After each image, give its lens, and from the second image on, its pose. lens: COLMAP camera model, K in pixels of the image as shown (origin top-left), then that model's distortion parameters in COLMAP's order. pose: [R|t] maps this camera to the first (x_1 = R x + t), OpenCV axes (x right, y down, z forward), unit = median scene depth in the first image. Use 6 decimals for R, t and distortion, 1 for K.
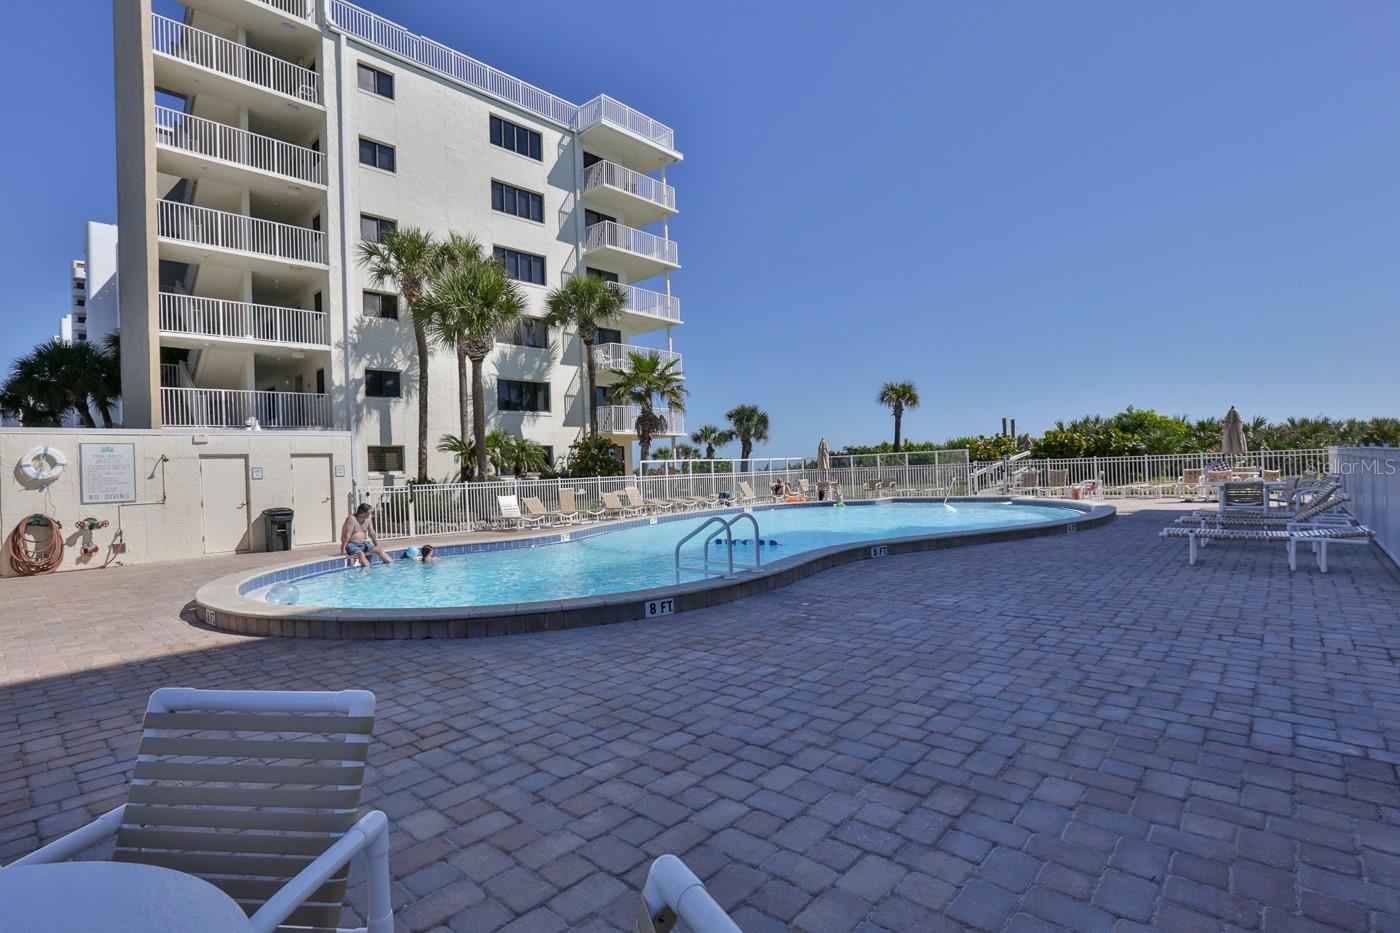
lens RADIAL K [[676.1, 0, 695.6], [0, 676.1, 462.8], [0, 0, 1]] dist [-0.024642, 0.001037]
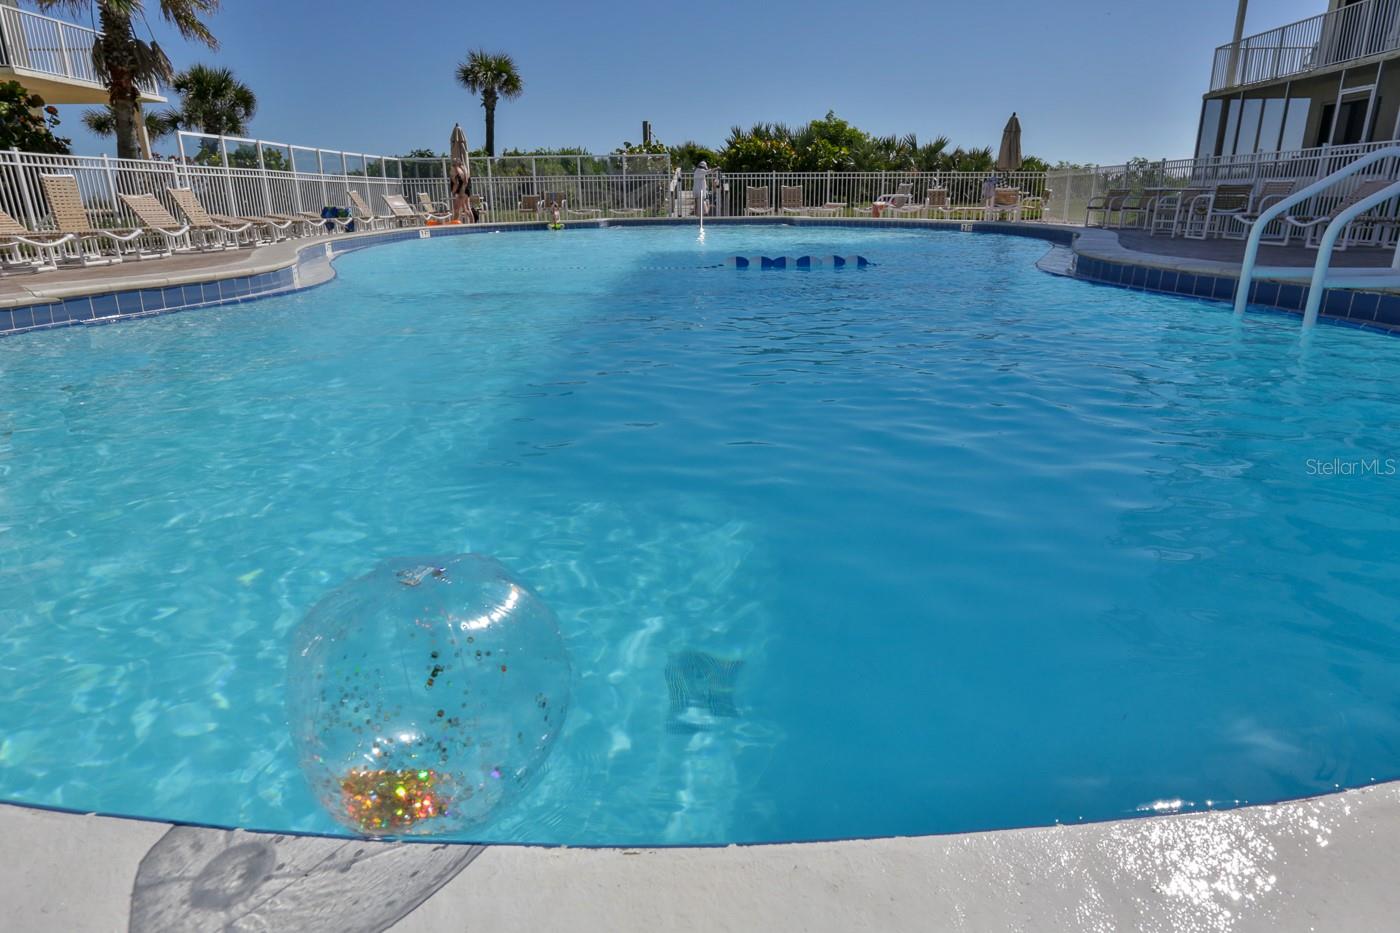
lens RADIAL K [[817.0, 0, 698.8], [0, 817.0, 463.9], [0, 0, 1]] dist [-0.008174, -0.000346]
pose [[0.765598, -0.168926, 0.620745, -0.173949], [-0.034487, 0.952744, 0.301809, 0.029161], [-0.642395, -0.252472, 0.723593, 0.206107]]
